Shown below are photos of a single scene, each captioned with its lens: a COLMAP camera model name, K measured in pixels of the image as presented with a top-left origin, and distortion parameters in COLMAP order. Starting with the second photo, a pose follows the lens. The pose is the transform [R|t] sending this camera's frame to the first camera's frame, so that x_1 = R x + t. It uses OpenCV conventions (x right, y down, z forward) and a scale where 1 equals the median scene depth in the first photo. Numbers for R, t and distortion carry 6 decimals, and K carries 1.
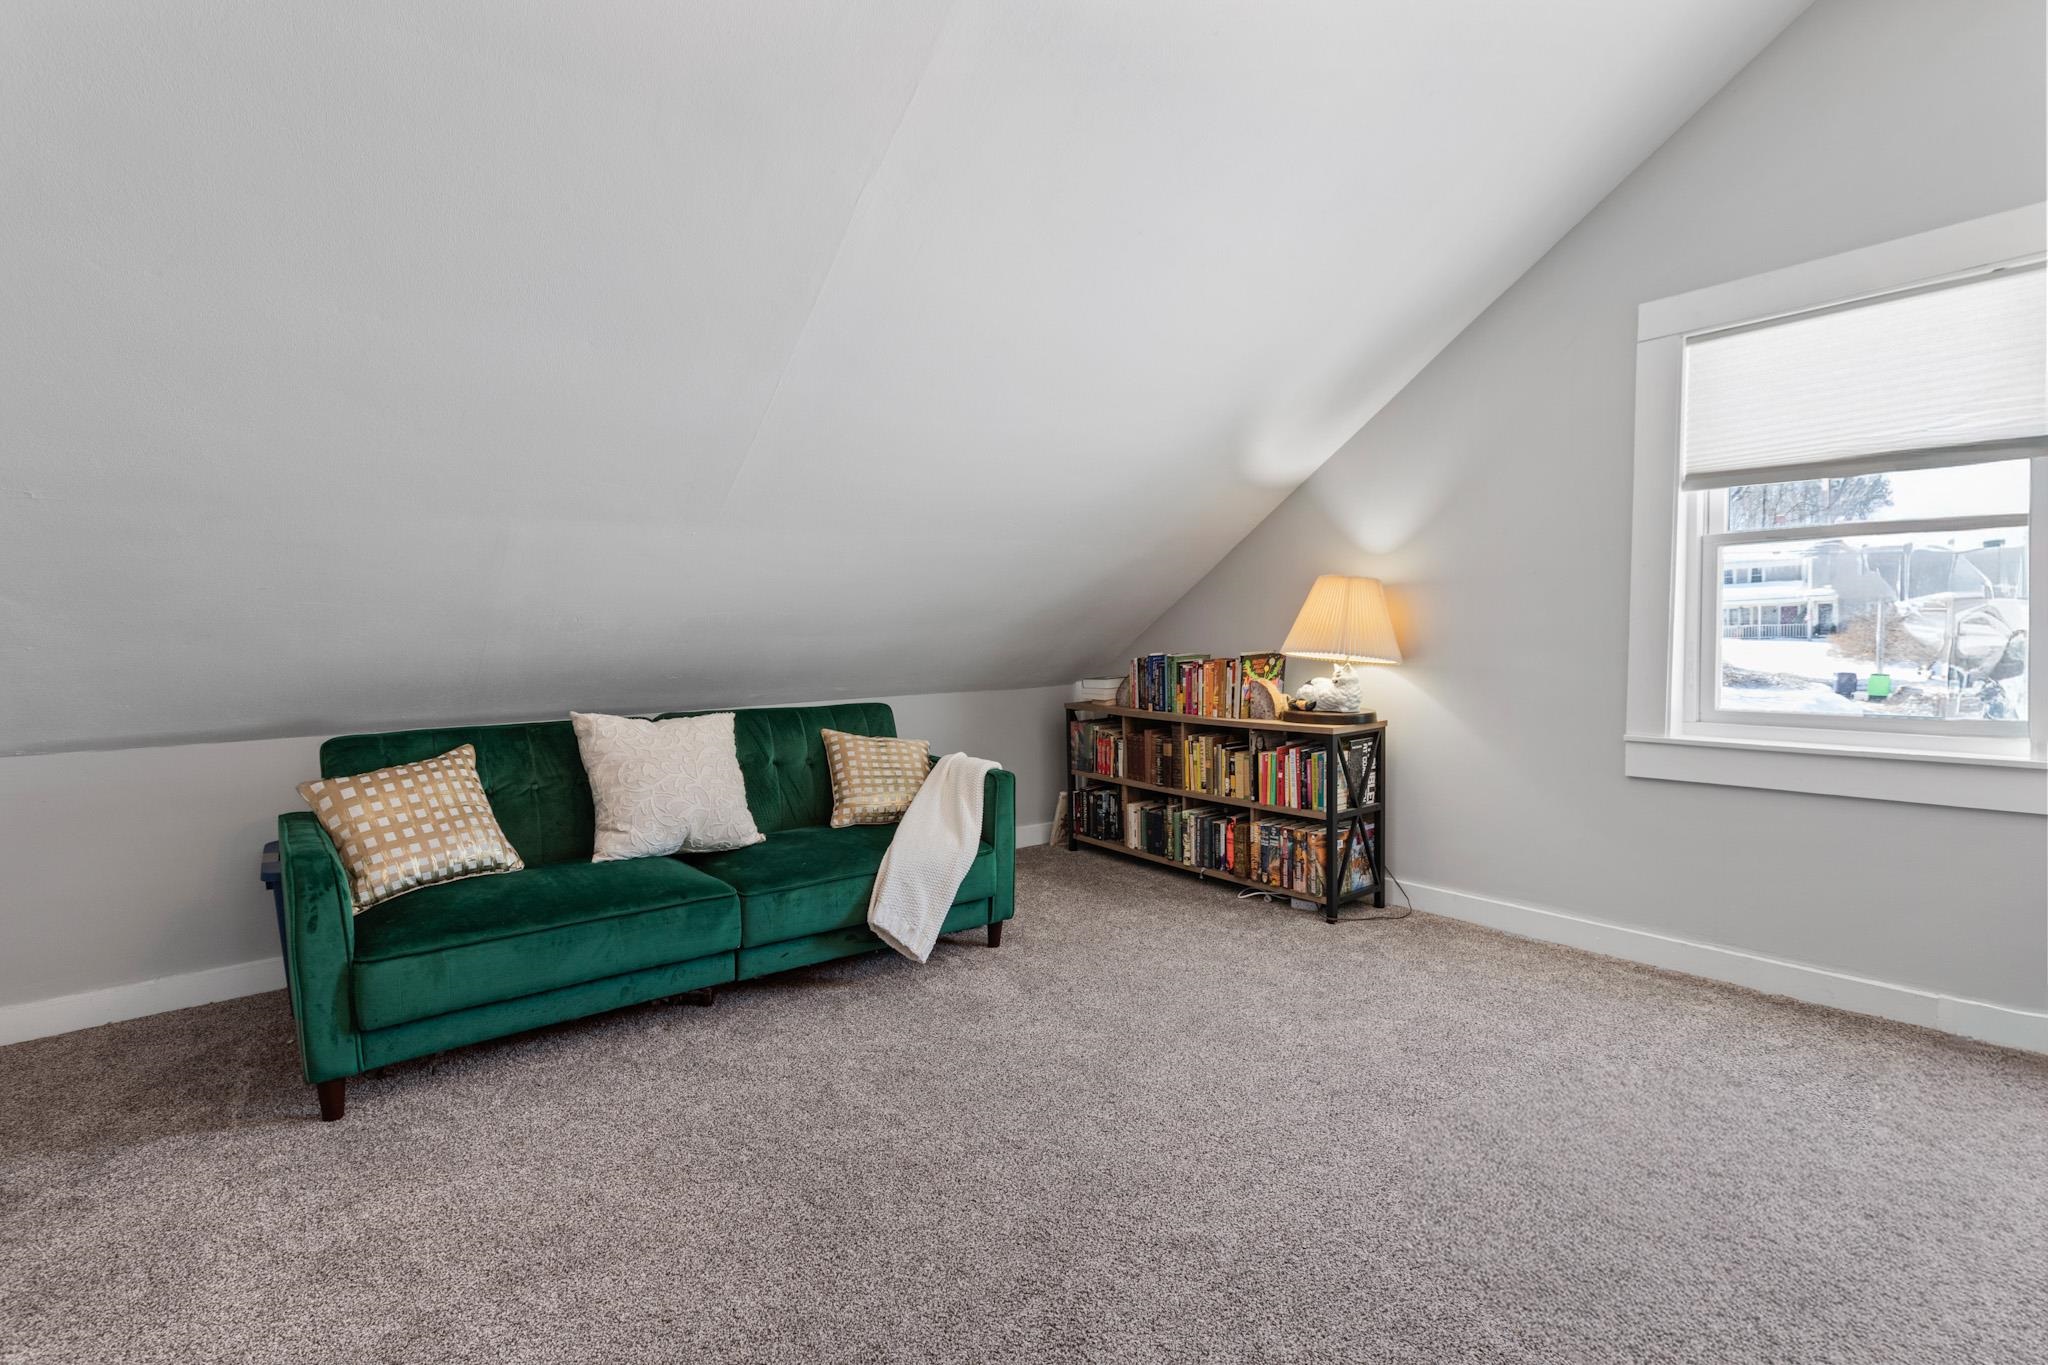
lens RADIAL K [[979.3, 0, 1030.1], [0, 979.3, 683.0], [0, 0, 1]] dist [0.001225, 0.003230]
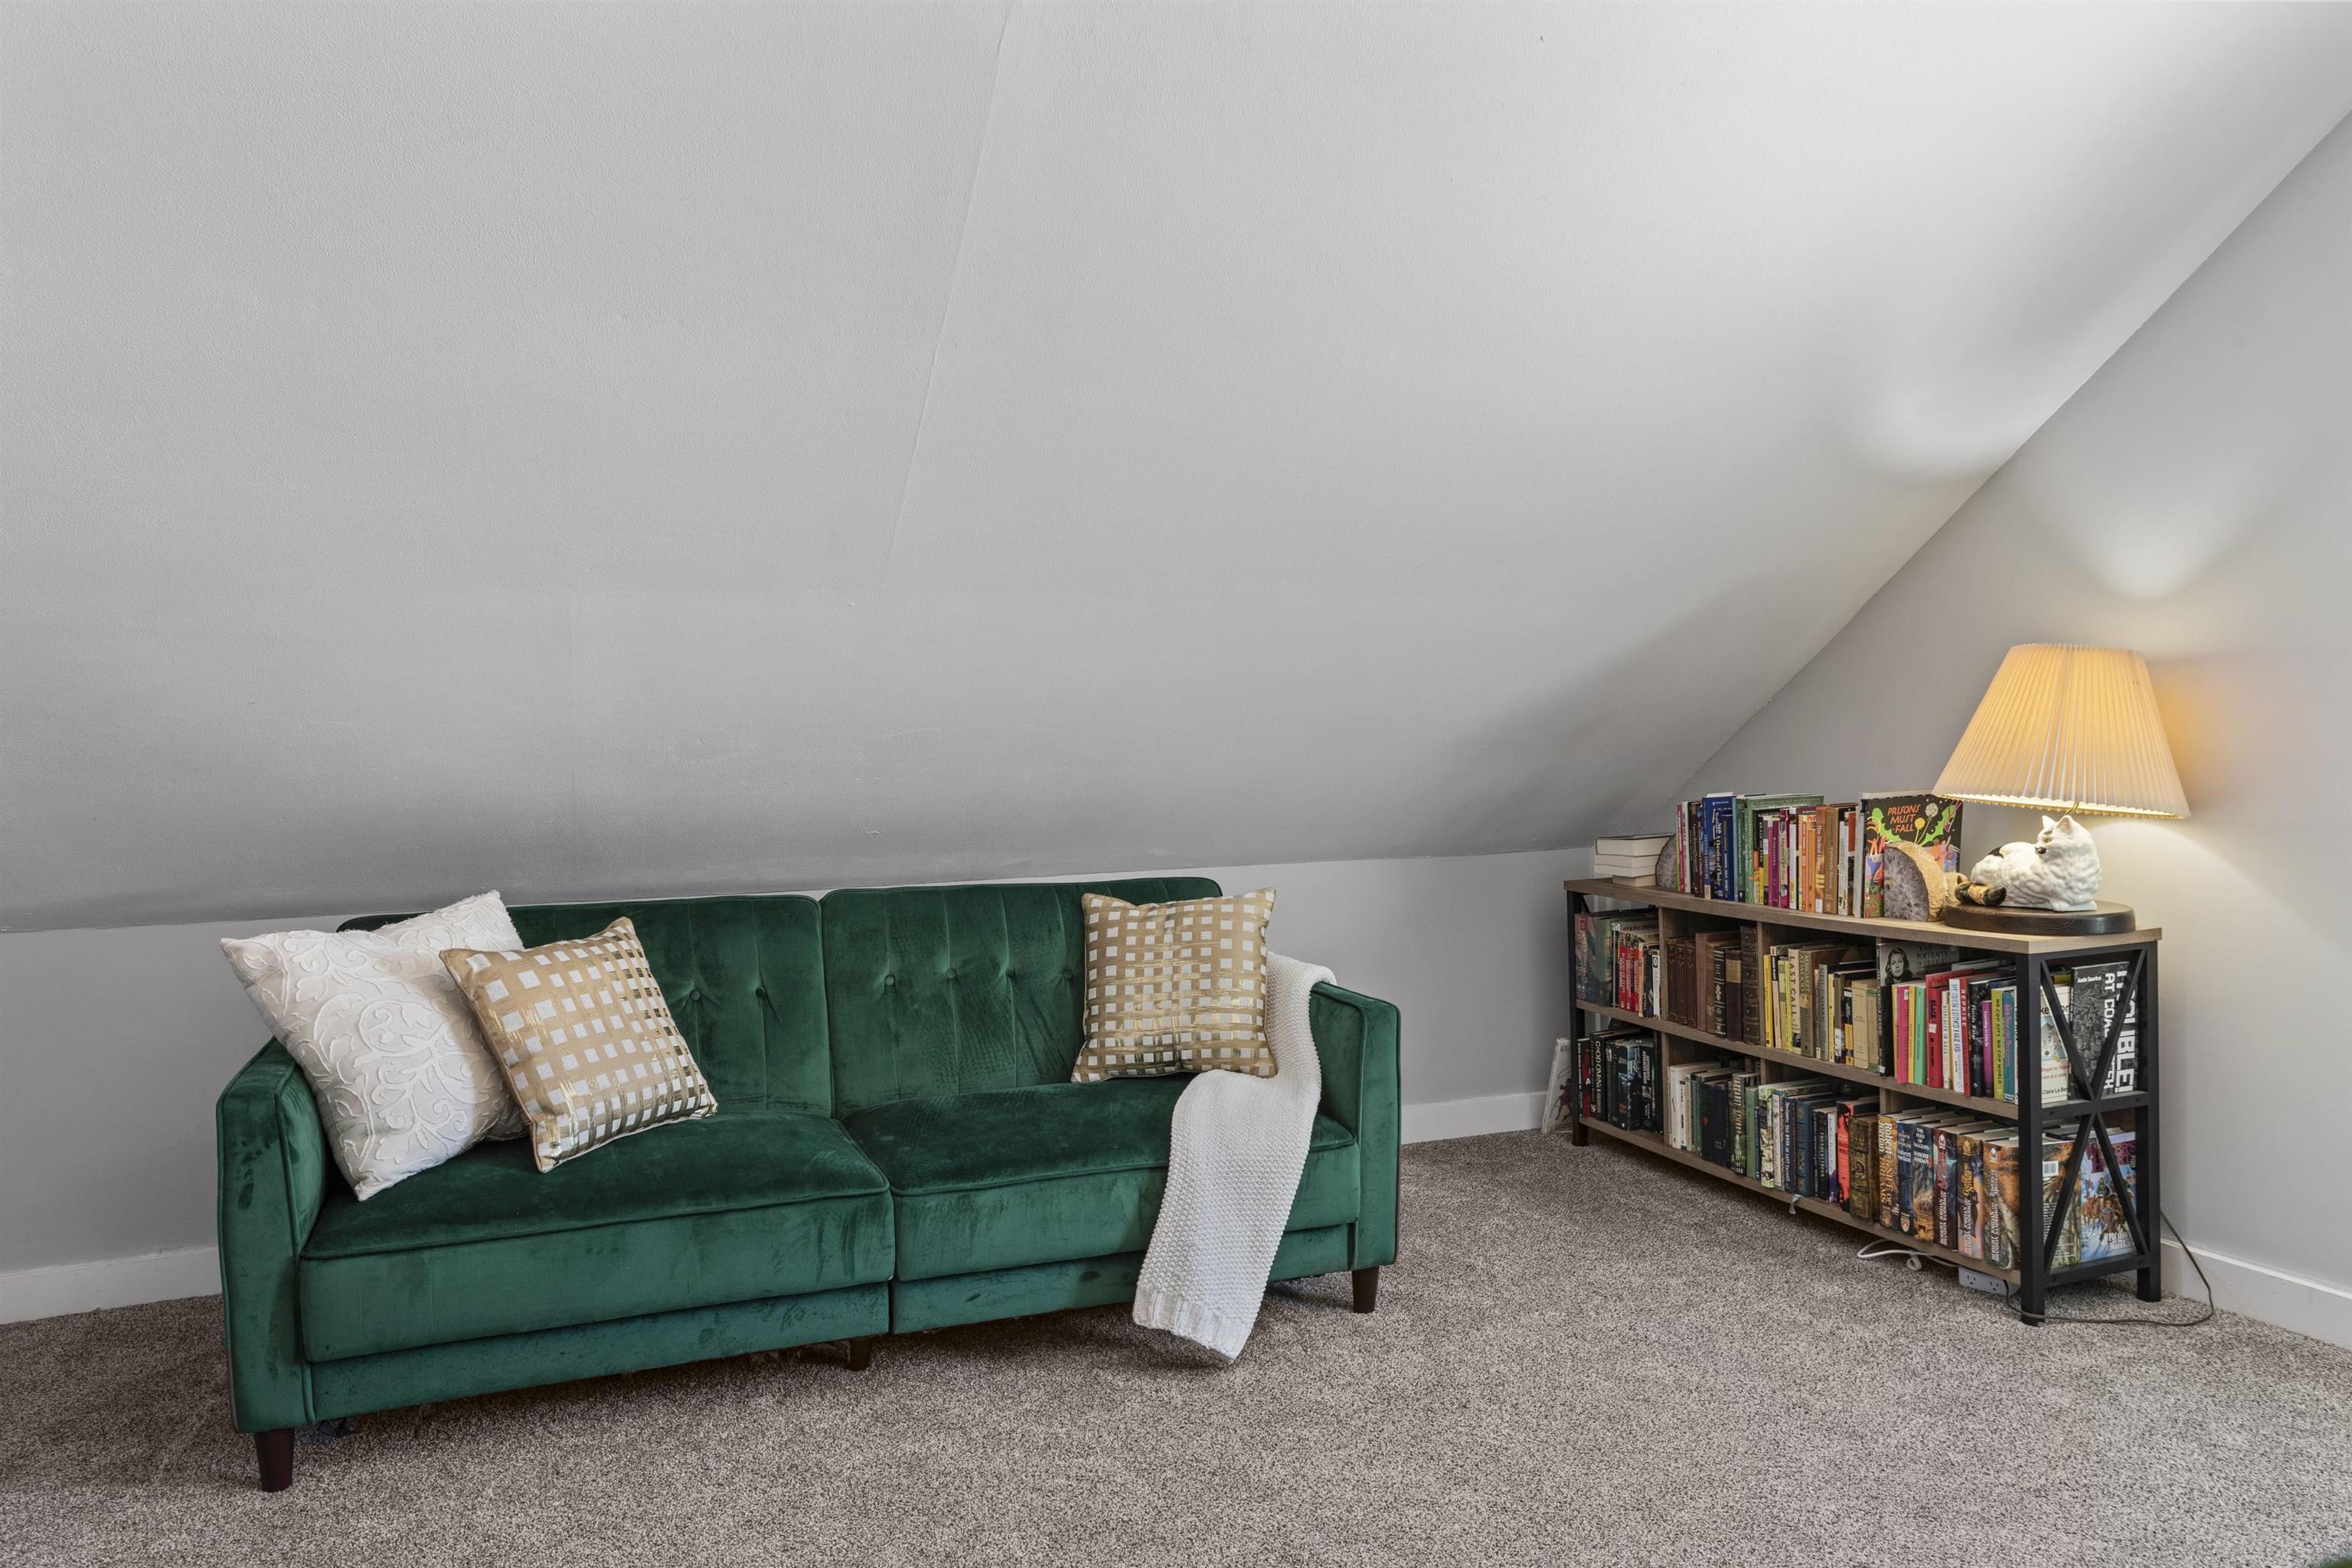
lens RADIAL K [[1627.4, 0, 1179.2], [0, 1627.4, 784.3], [0, 0, 1]] dist [0.006077, -0.008093]
pose [[0.960213, -0.000412, -0.279268, 0.117006], [-0.008587, 0.999482, -0.031000, -0.006028], [0.279136, 0.032165, 0.959713, 0.049195]]
